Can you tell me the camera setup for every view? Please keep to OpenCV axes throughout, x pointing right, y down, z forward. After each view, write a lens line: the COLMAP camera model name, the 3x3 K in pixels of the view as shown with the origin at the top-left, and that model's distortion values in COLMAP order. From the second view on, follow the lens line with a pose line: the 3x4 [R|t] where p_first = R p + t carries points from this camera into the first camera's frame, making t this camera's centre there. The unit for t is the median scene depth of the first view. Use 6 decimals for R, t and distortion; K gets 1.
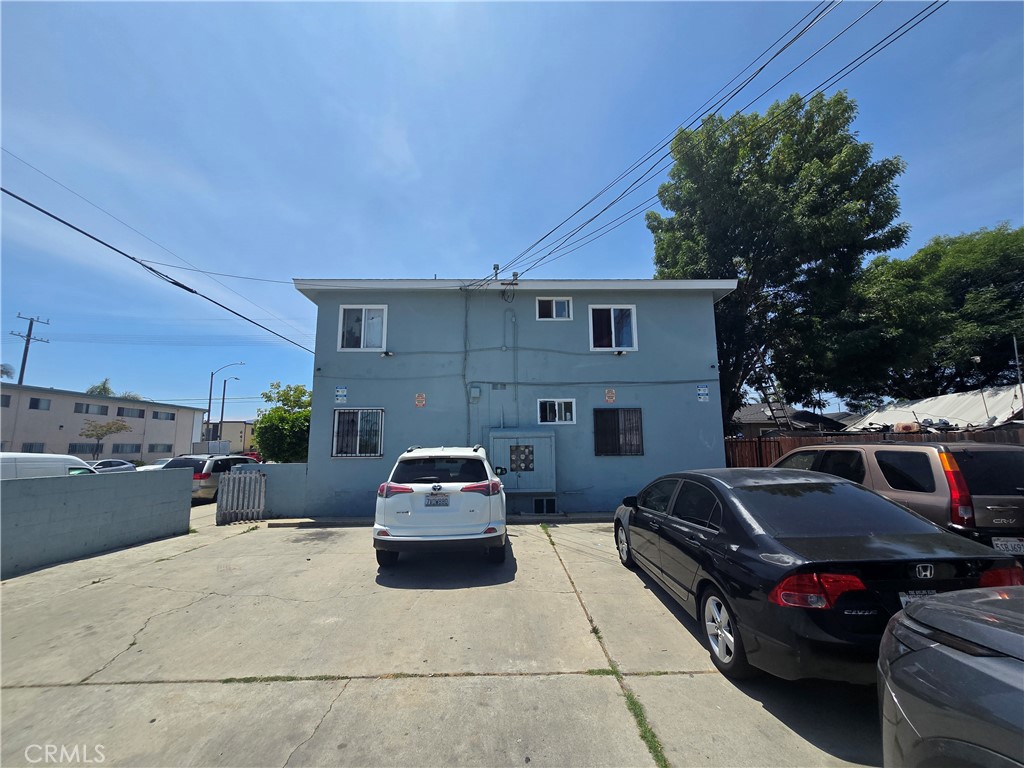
lens RADIAL K [[413.4, 0, 512.0], [0, 413.4, 384.0], [0, 0, 1]] dist [-0.002449, -0.000025]
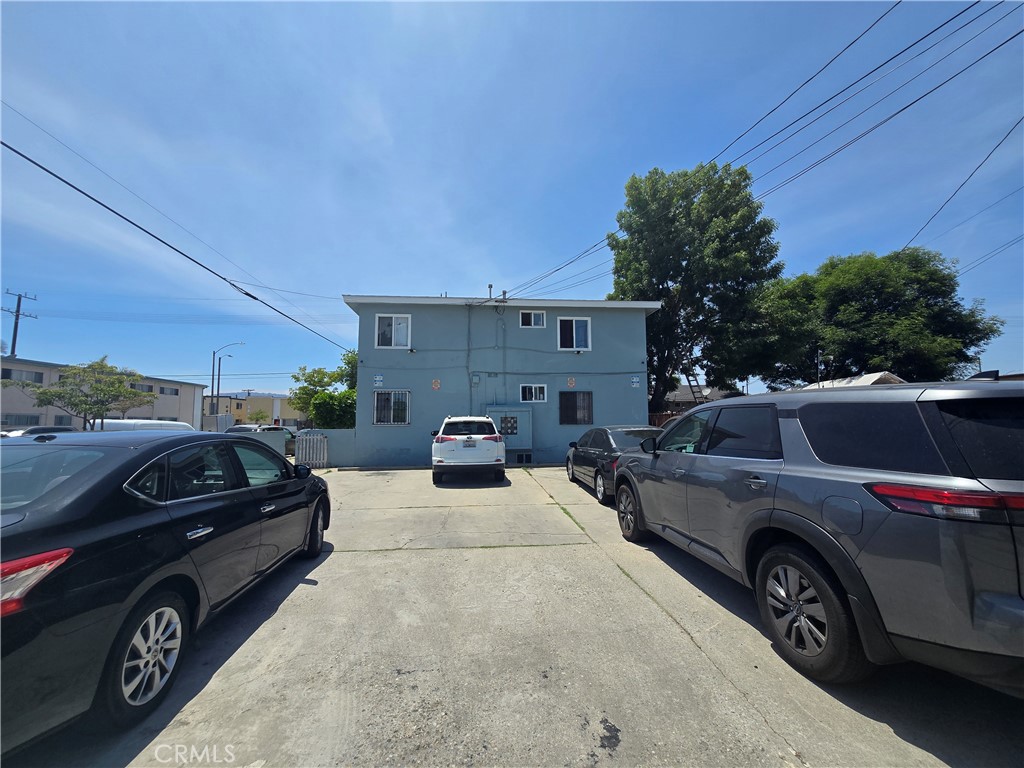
lens RADIAL K [[413.4, 0, 512.0], [0, 413.4, 384.0], [0, 0, 1]] dist [-0.002449, -0.000025]
pose [[0.998116, 0.008677, 0.060736, -0.050167], [-0.012174, 0.998274, 0.057454, -0.044802], [-0.060133, -0.058085, 0.996499, -0.393651]]
